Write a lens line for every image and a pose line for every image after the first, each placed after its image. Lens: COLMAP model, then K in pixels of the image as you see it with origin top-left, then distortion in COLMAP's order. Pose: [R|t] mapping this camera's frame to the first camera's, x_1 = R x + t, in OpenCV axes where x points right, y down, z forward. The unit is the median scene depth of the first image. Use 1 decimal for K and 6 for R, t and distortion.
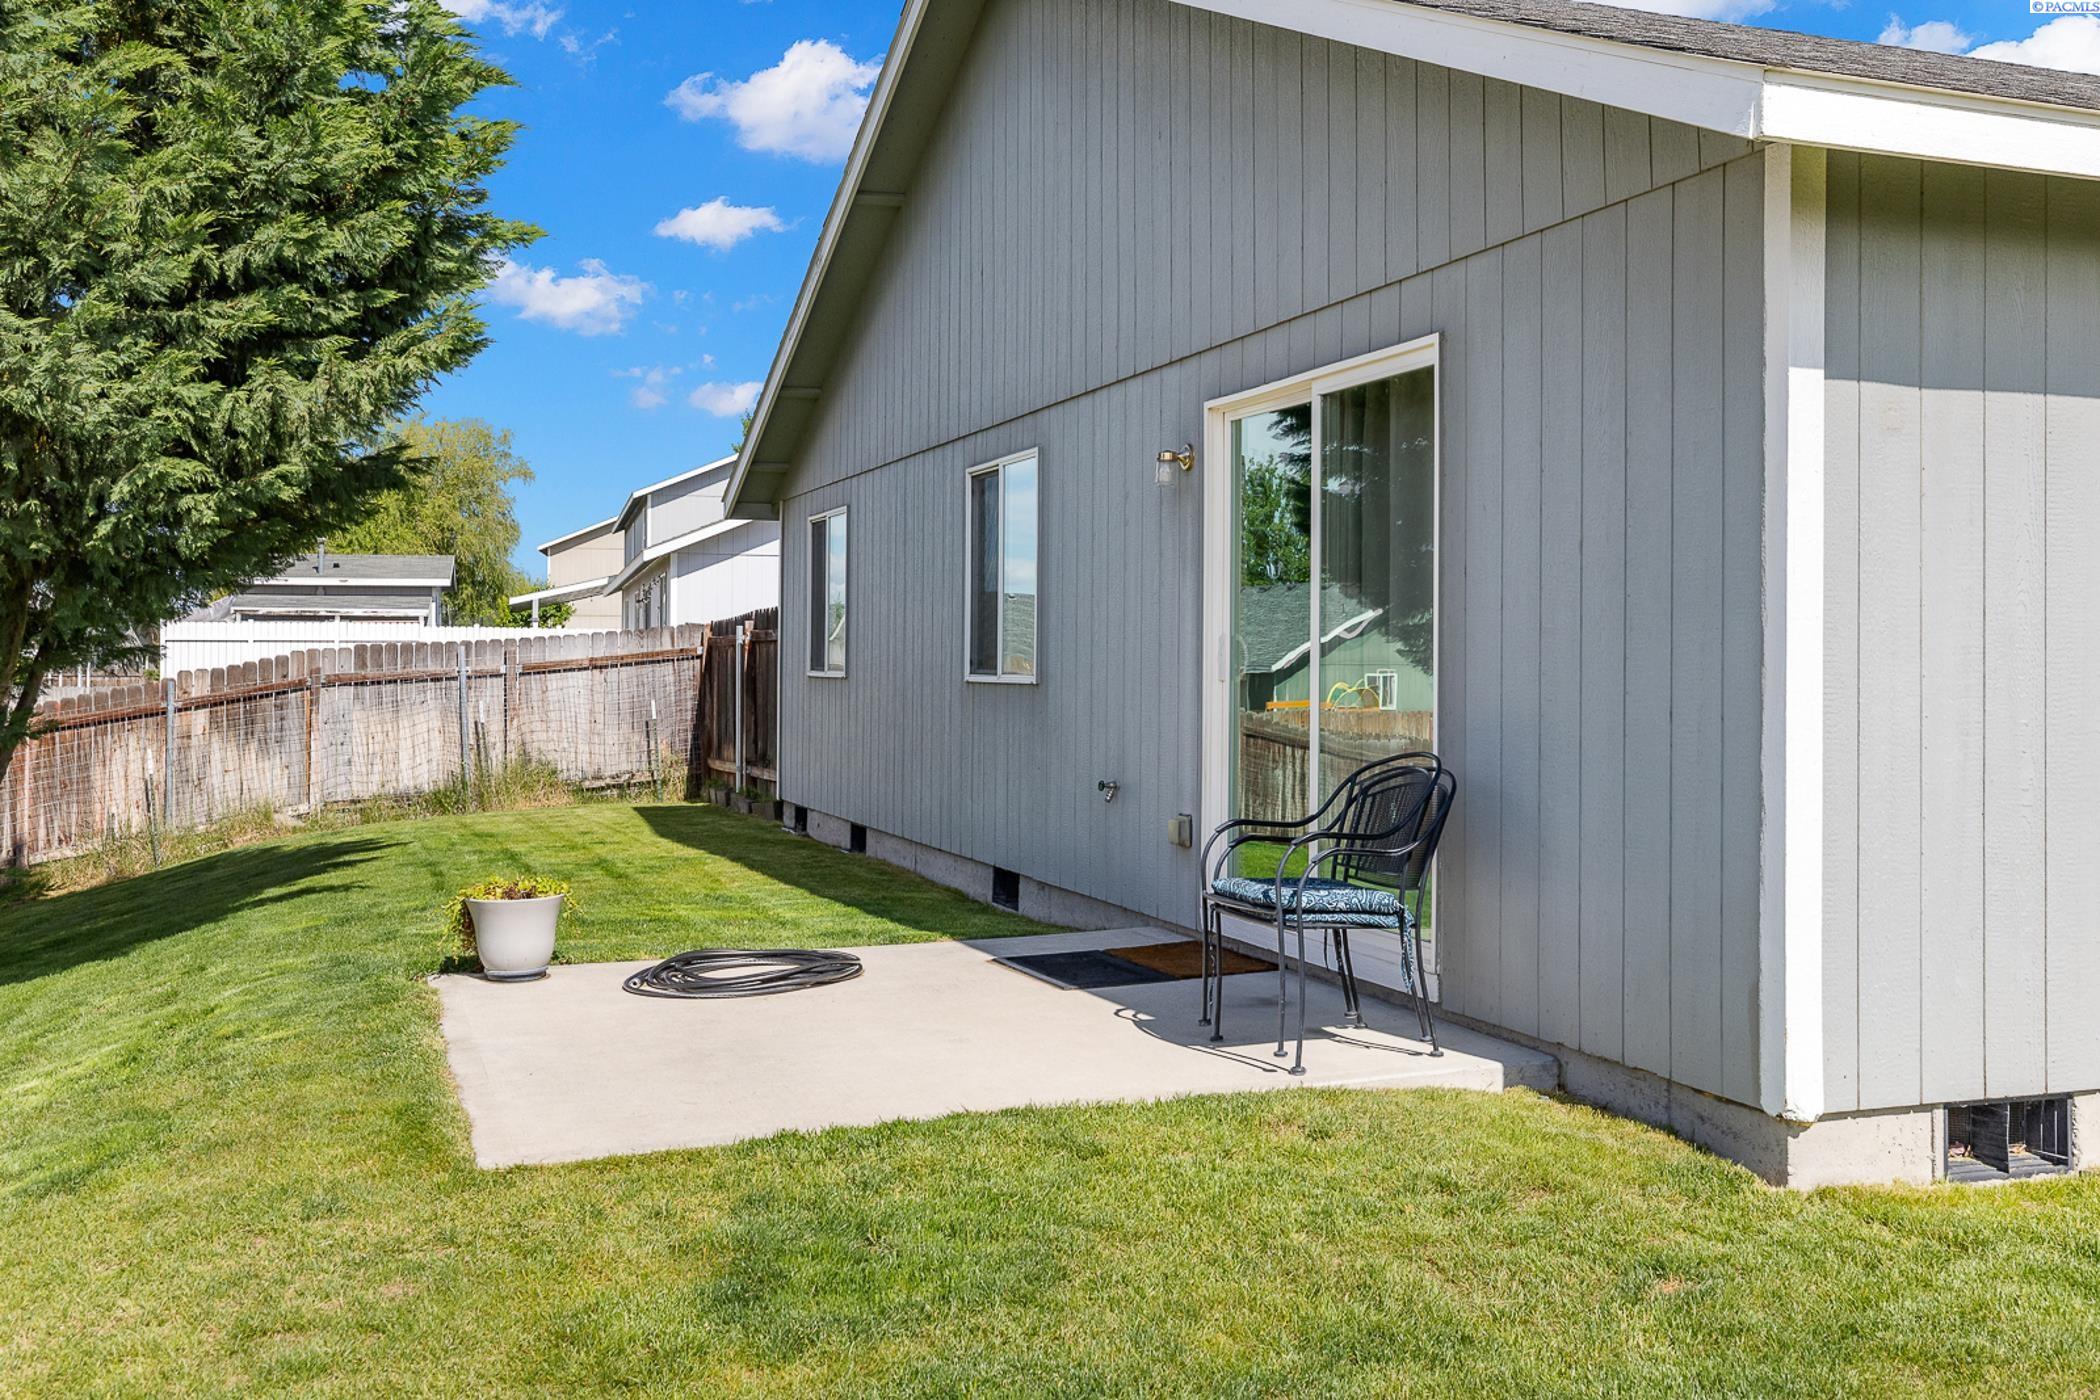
lens RADIAL K [[2011.7, 0, 1054.9], [0, 2011.7, 685.2], [0, 0, 1]] dist [0.062346, 0.000000]
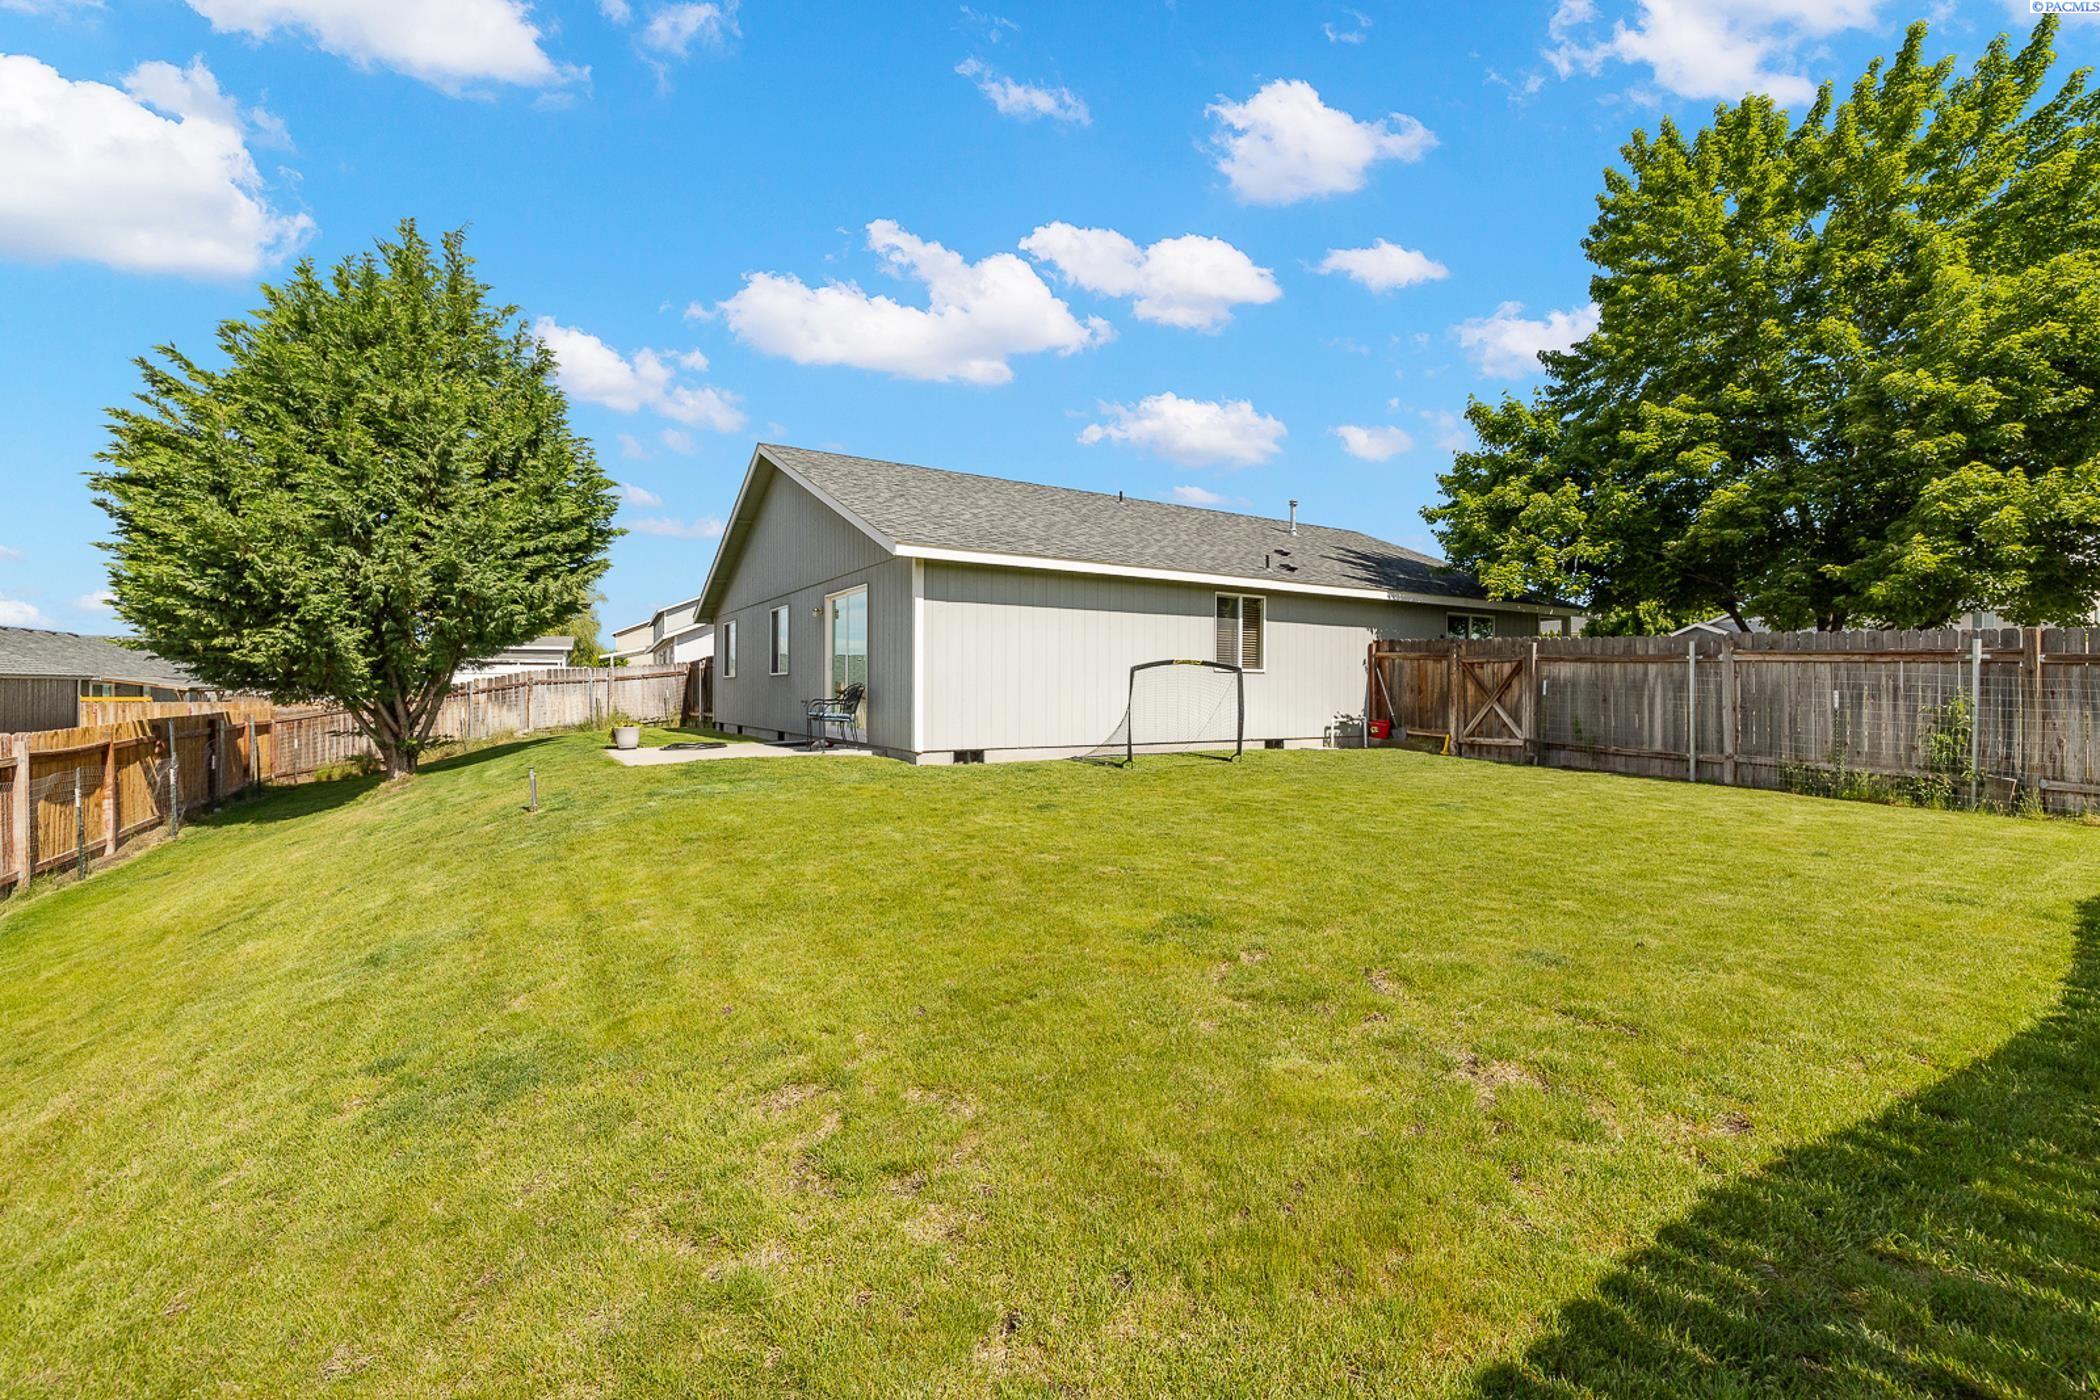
lens RADIAL K [[887.8, 0, 1060.7], [0, 887.8, 708.9], [0, 0, 1]] dist [-0.002439, 0.000184]
pose [[0.975808, -0.005245, 0.218566, 0.098205], [0.002639, 0.999922, 0.012211, 0.035483], [-0.218613, -0.011339, 0.975746, -0.489922]]
